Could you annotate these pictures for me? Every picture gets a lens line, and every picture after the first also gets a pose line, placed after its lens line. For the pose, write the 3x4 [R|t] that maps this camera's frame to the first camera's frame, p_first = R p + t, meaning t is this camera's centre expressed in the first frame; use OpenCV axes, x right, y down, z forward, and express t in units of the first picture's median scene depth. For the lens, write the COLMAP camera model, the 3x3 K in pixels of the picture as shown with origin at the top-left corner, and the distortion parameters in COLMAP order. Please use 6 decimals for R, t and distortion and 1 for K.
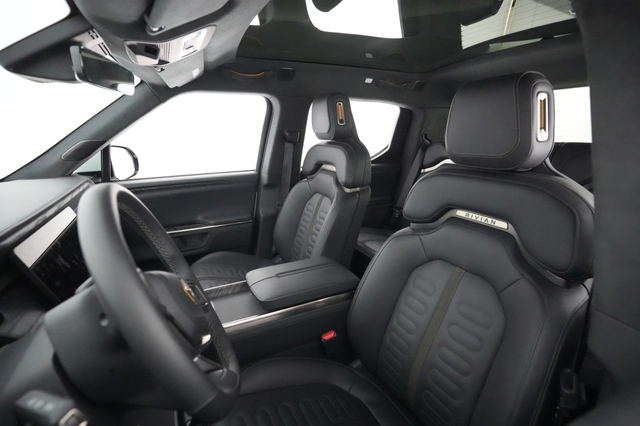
lens RADIAL K [[306.2, 0, 320.4], [0, 306.2, 216.2], [0, 0, 1]] dist [0.003251, 0.000380]
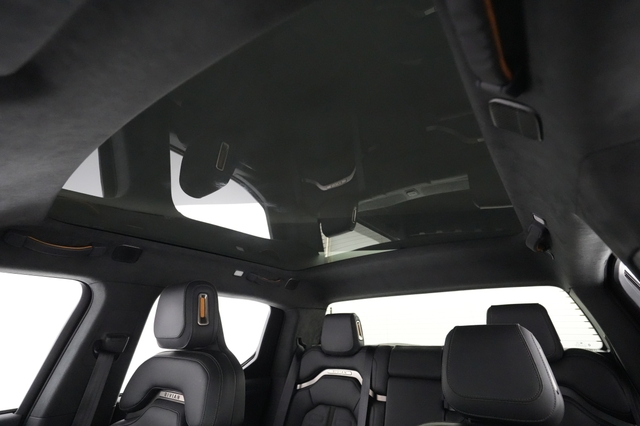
lens RADIAL K [[306.2, 0, 320.4], [0, 306.2, 216.2], [0, 0, 1]] dist [0.003251, 0.000380]
pose [[0.897095, 0.158268, 0.412519, -0.014281], [0.120080, 0.811170, -0.572350, -0.059007], [-0.425207, 0.562988, 0.708691, 0.216393]]
